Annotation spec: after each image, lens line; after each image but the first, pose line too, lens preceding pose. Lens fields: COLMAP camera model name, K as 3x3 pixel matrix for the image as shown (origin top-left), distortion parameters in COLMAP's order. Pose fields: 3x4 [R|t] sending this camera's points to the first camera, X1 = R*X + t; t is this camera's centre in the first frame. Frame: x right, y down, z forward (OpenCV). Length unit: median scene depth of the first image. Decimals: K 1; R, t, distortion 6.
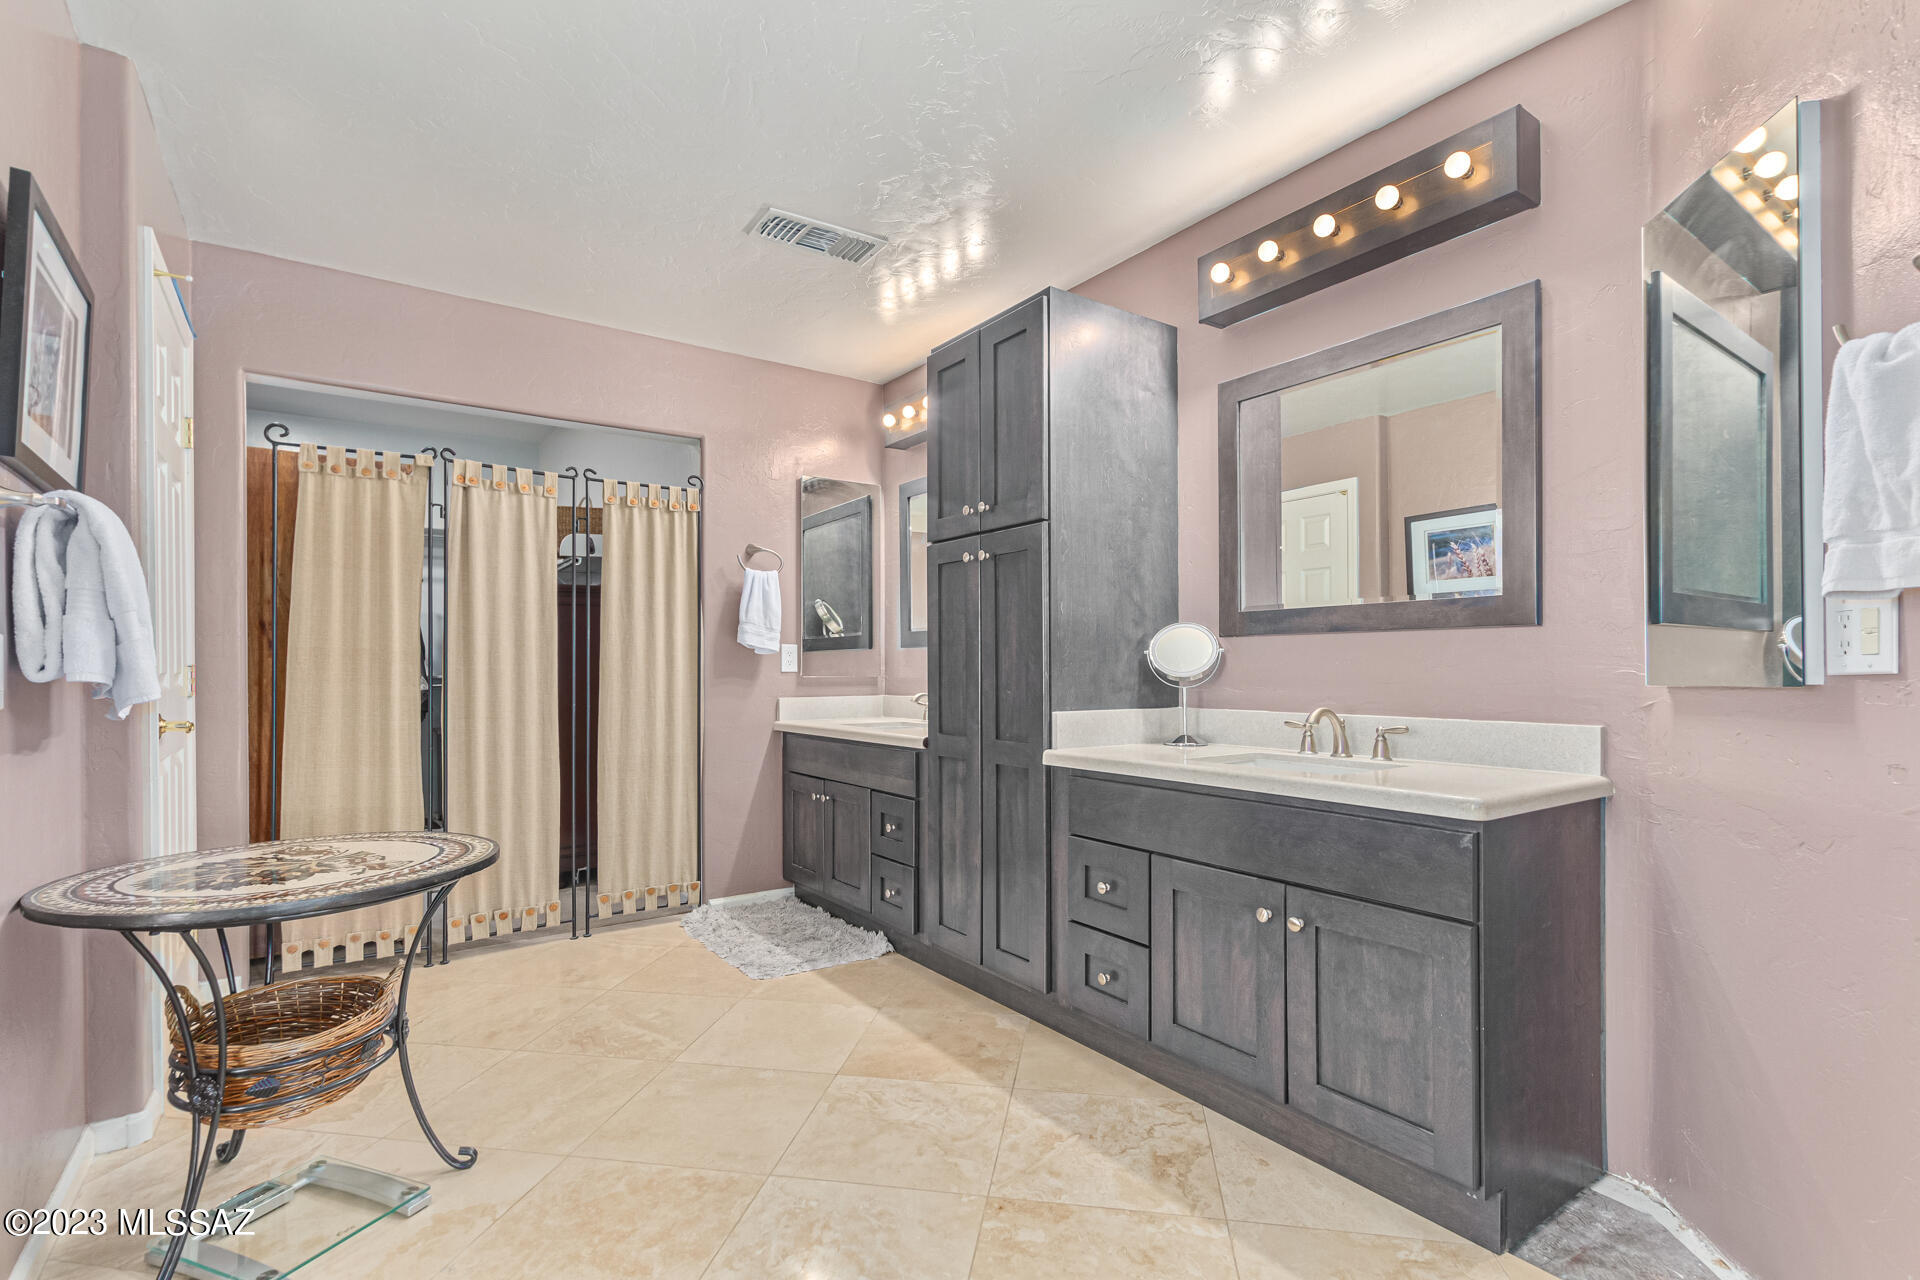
lens RADIAL K [[895.0, 0, 959.0], [0, 895.0, 655.8], [0, 0, 1]] dist [0.002289, 0.000139]
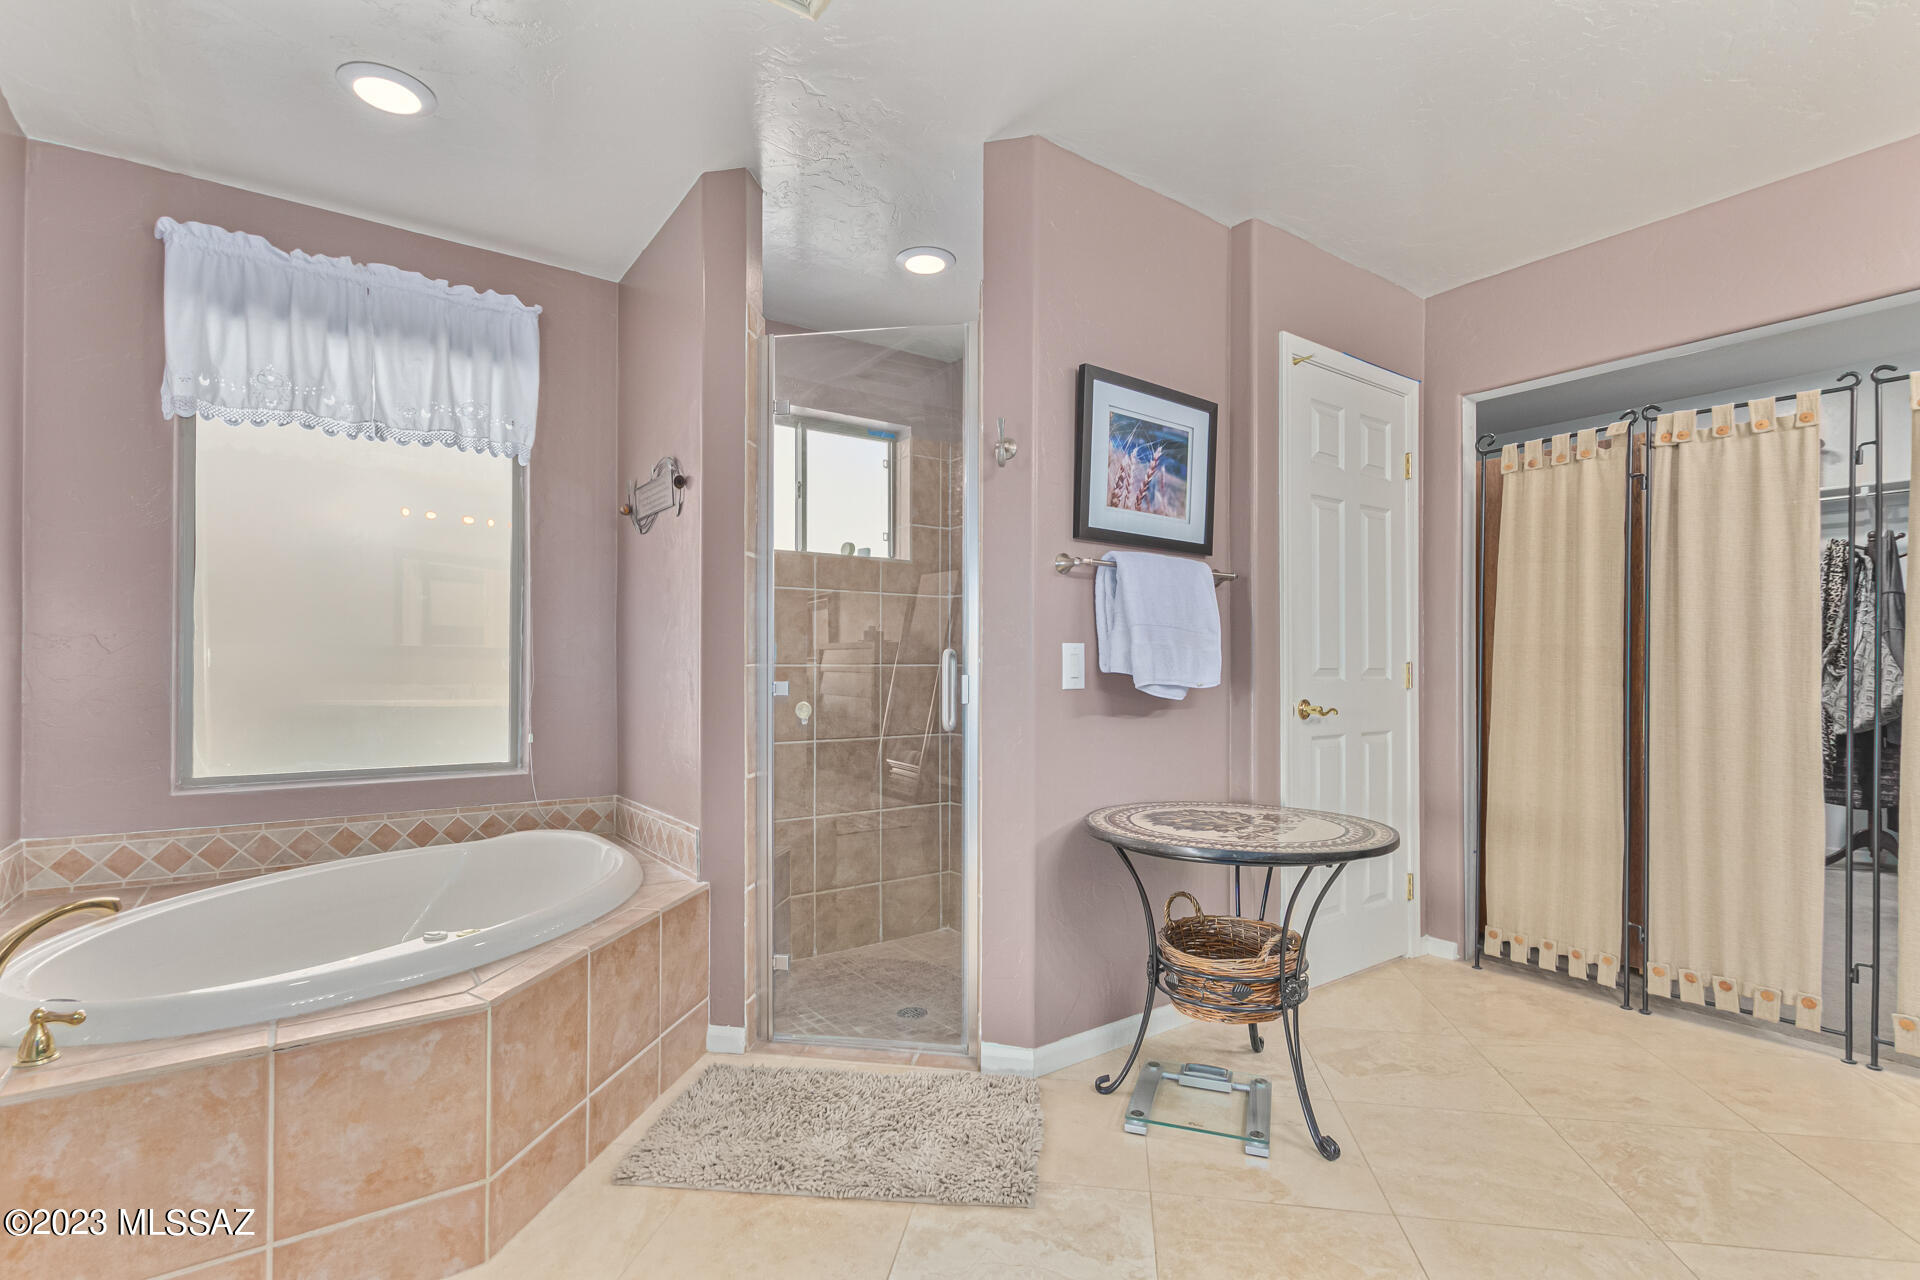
lens RADIAL K [[895.0, 0, 959.6], [0, 895.0, 656.3], [0, 0, 1]] dist [0.002289, 0.000139]
pose [[0.006236, -0.007387, -0.999953, 0.268441], [0.009745, 0.999926, -0.007326, 0.004900], [0.999933, -0.009699, 0.006307, 0.340258]]
